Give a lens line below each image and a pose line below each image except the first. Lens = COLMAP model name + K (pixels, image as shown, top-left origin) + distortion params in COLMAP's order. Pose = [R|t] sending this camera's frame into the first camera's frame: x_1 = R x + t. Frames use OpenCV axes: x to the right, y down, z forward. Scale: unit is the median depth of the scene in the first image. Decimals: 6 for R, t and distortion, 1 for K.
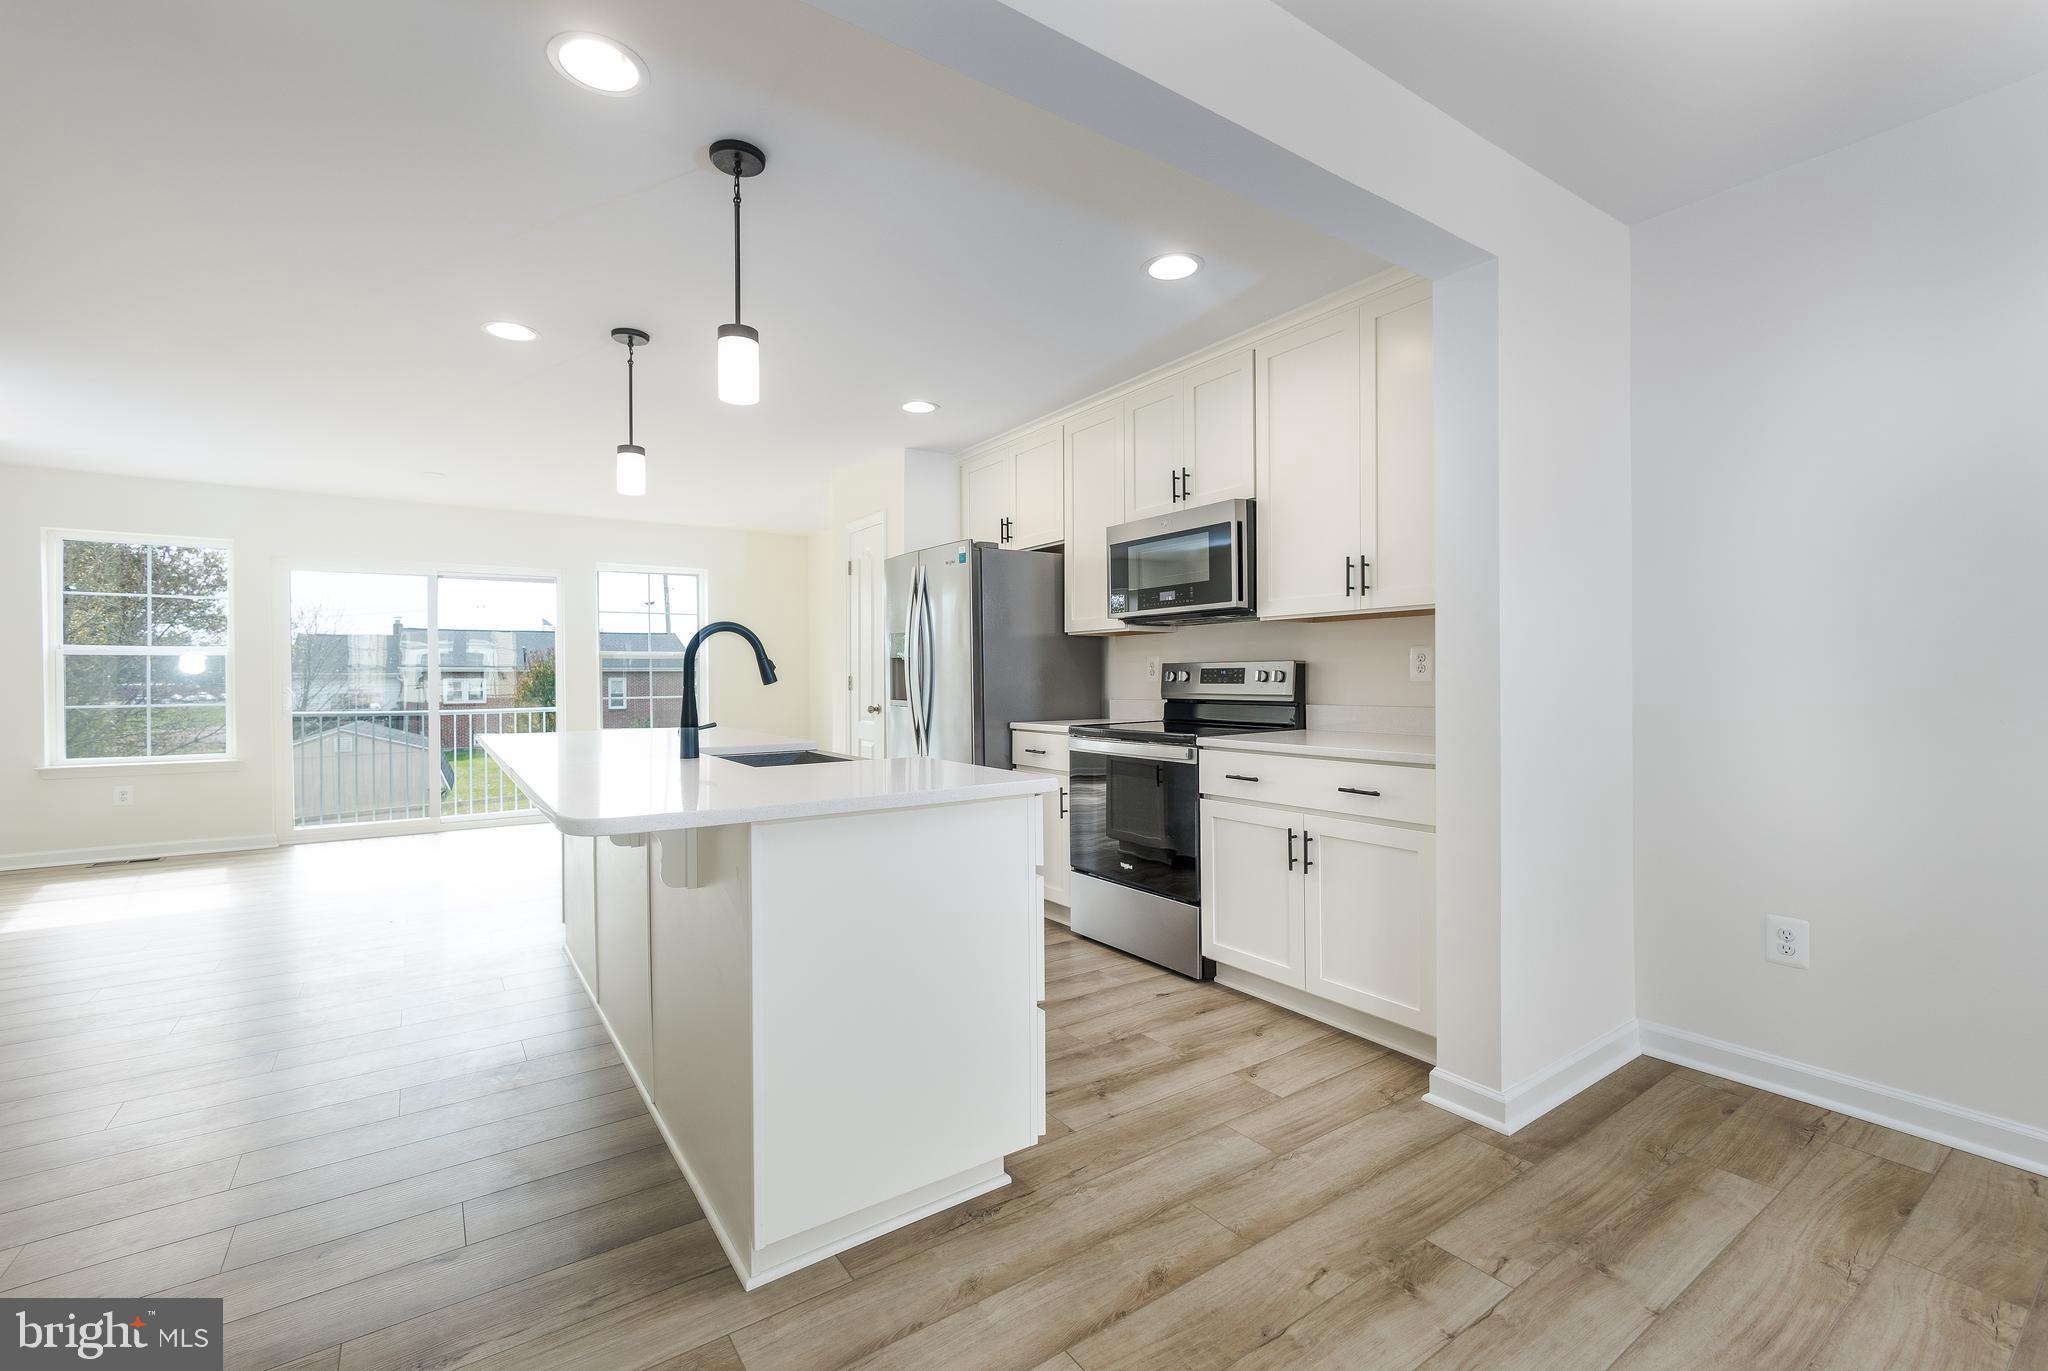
lens RADIAL K [[881.0, 0, 1022.8], [0, 881.0, 679.3], [0, 0, 1]] dist [0.001487, 0.000057]
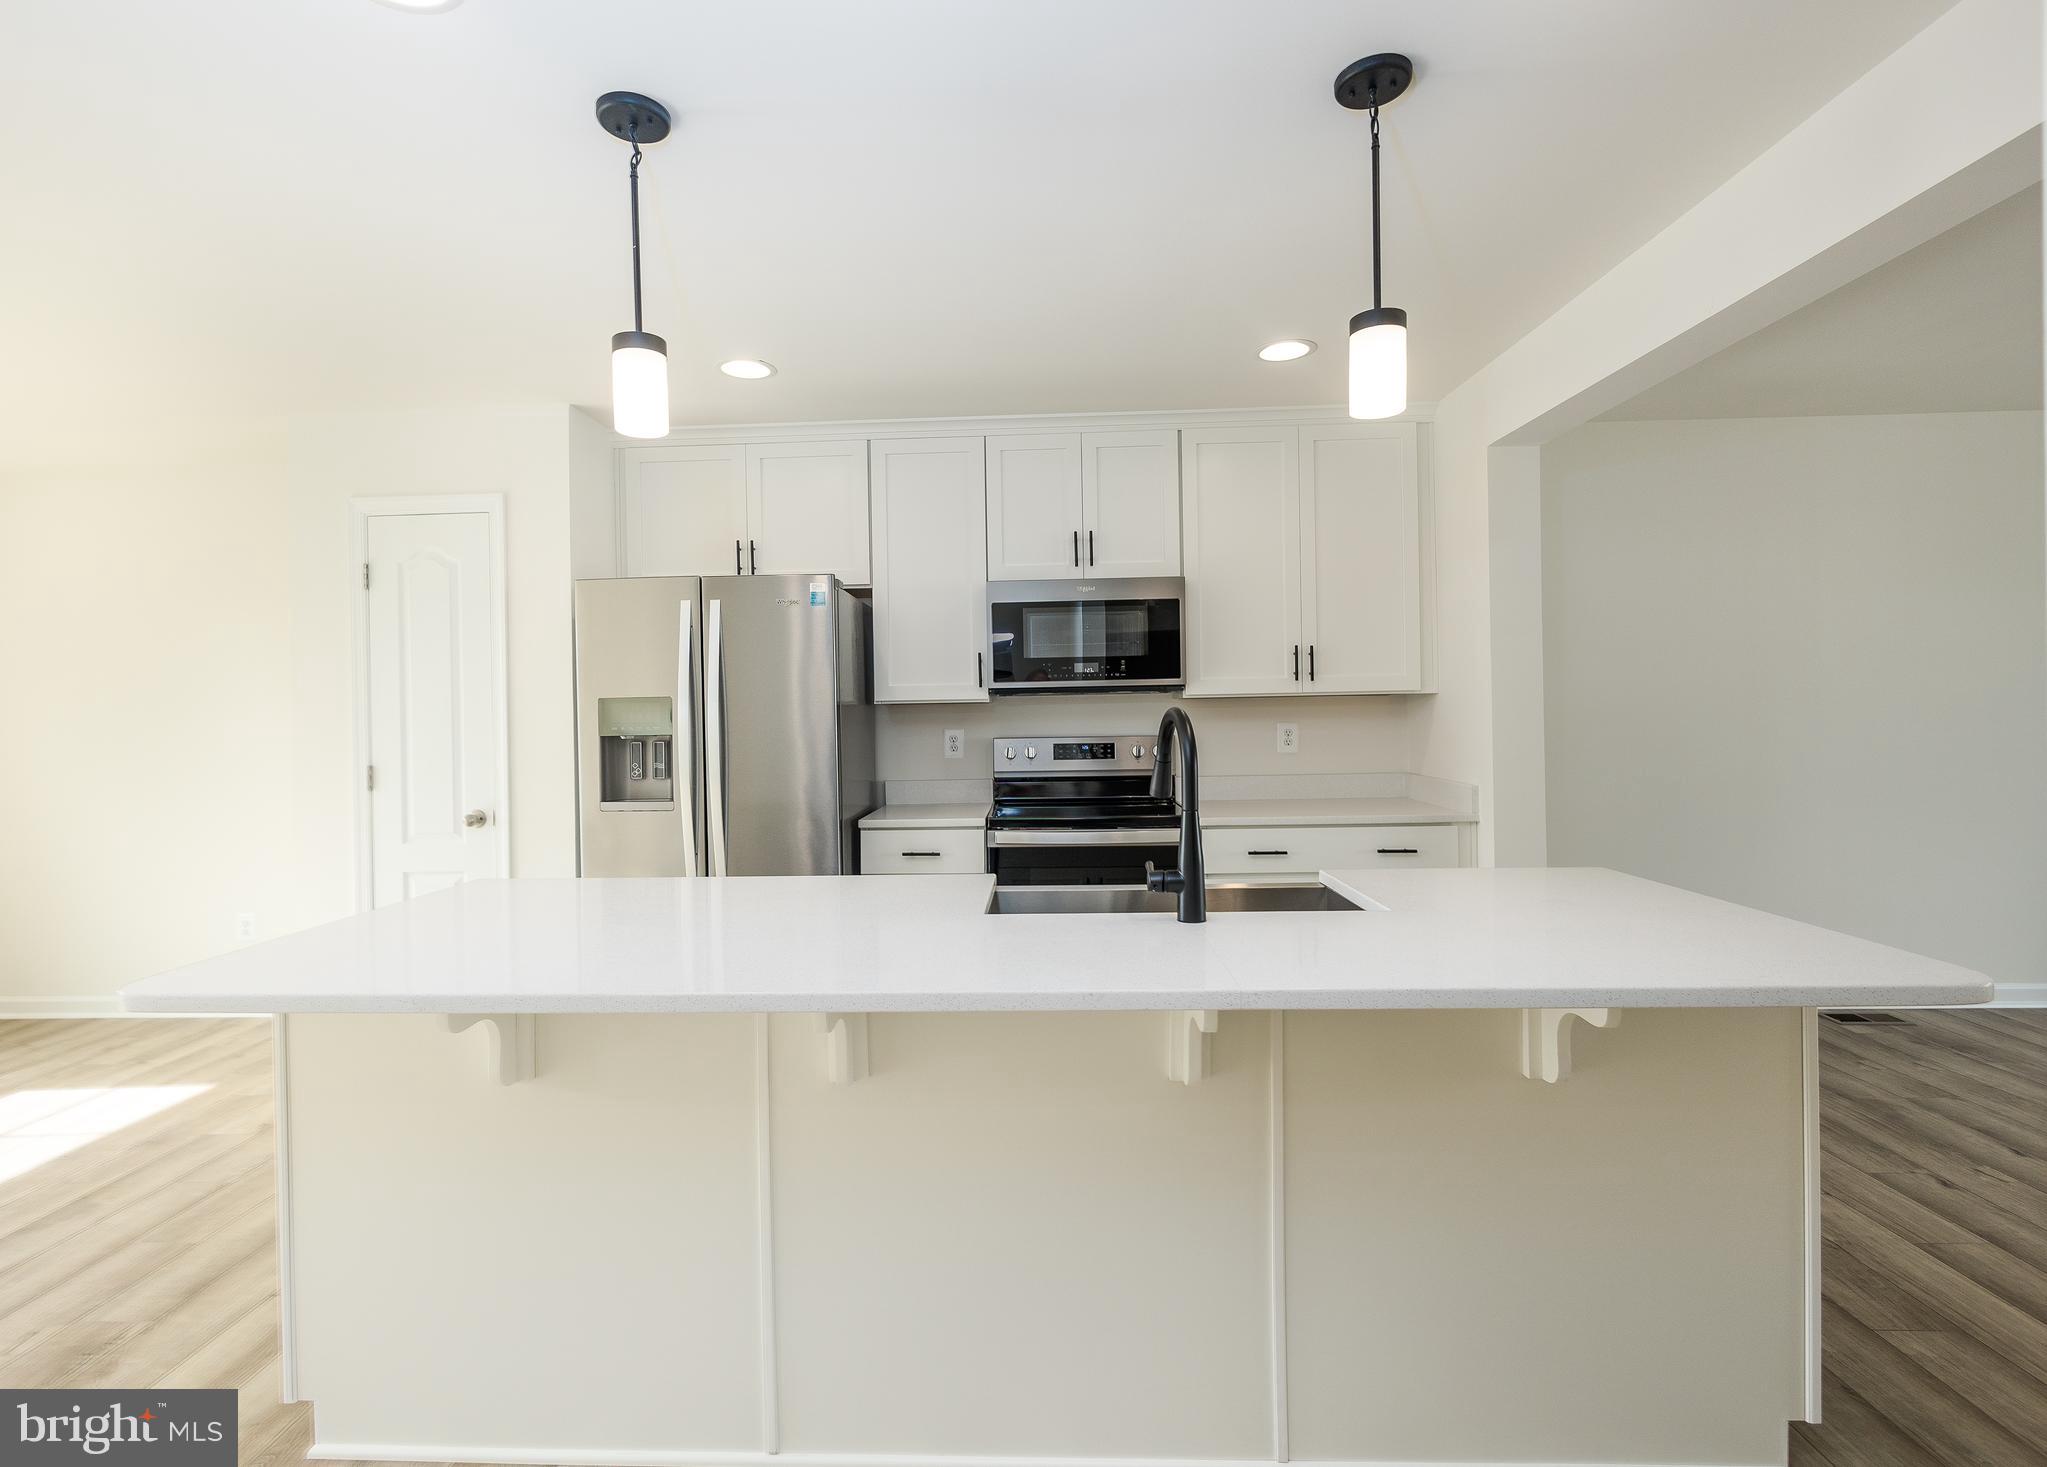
lens RADIAL K [[952.6, 0, 1015.8], [0, 952.6, 717.0], [0, 0, 1]] dist [-0.023860, 0.000328]
pose [[0.603014, -0.003830, 0.797721, -0.665724], [0.016739, 0.999829, -0.007854, -0.035521], [-0.797555, 0.018089, 0.602975, 0.450069]]
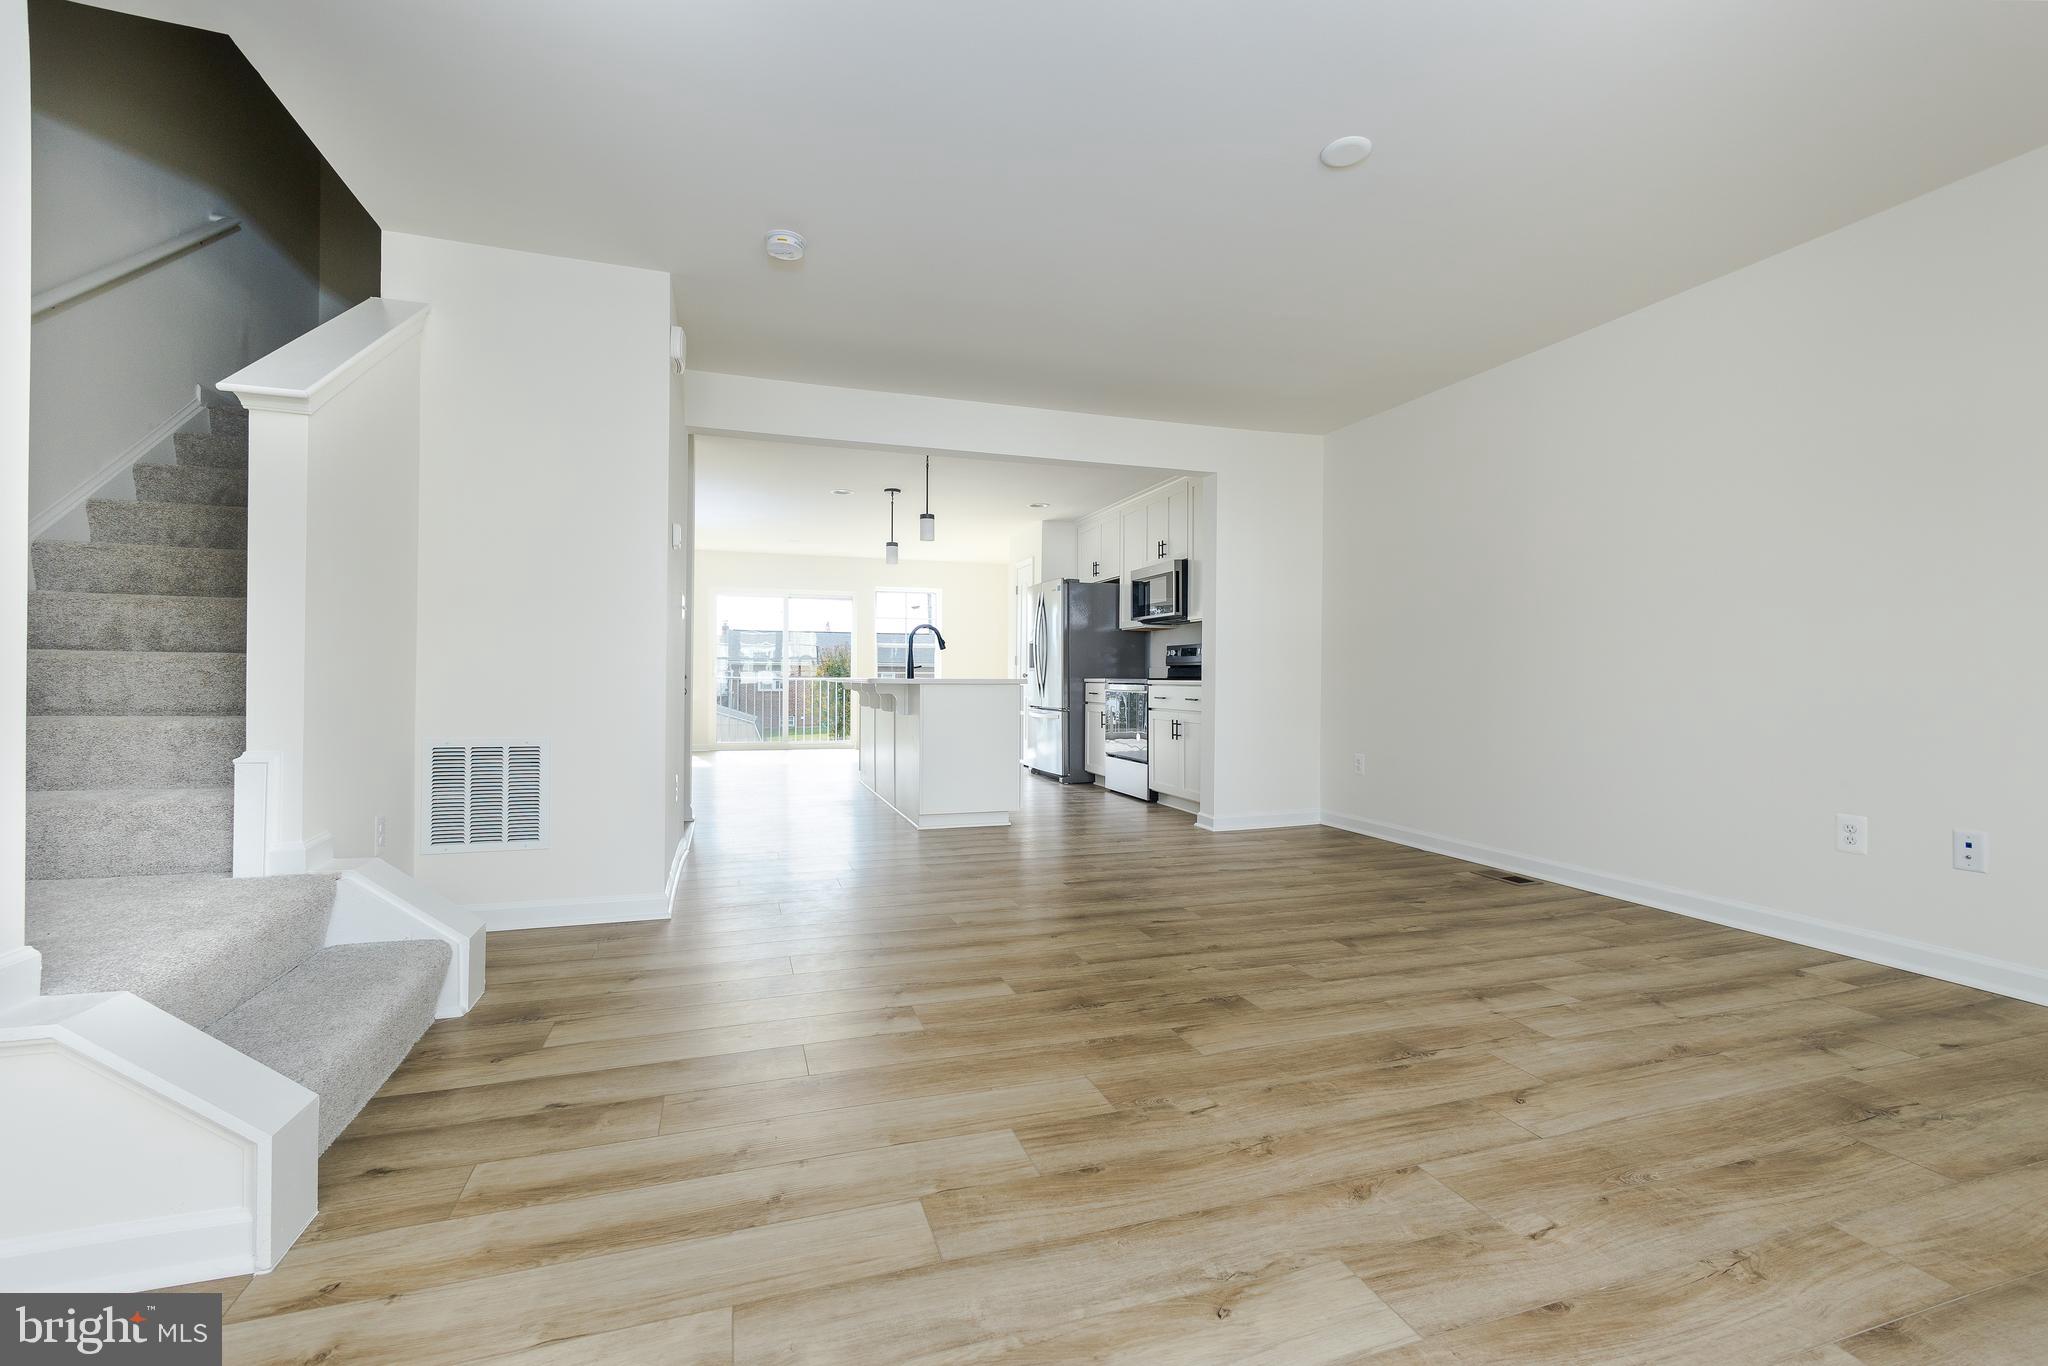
lens RADIAL K [[881.0, 0, 1022.8], [0, 881.0, 676.8], [0, 0, 1]] dist [0.001487, 0.000057]
pose [[0.960757, 0.009891, -0.277215, 0.417693], [-0.009642, 0.999951, 0.002263, 0.049196], [0.277224, 0.000498, 0.960805, -0.885892]]
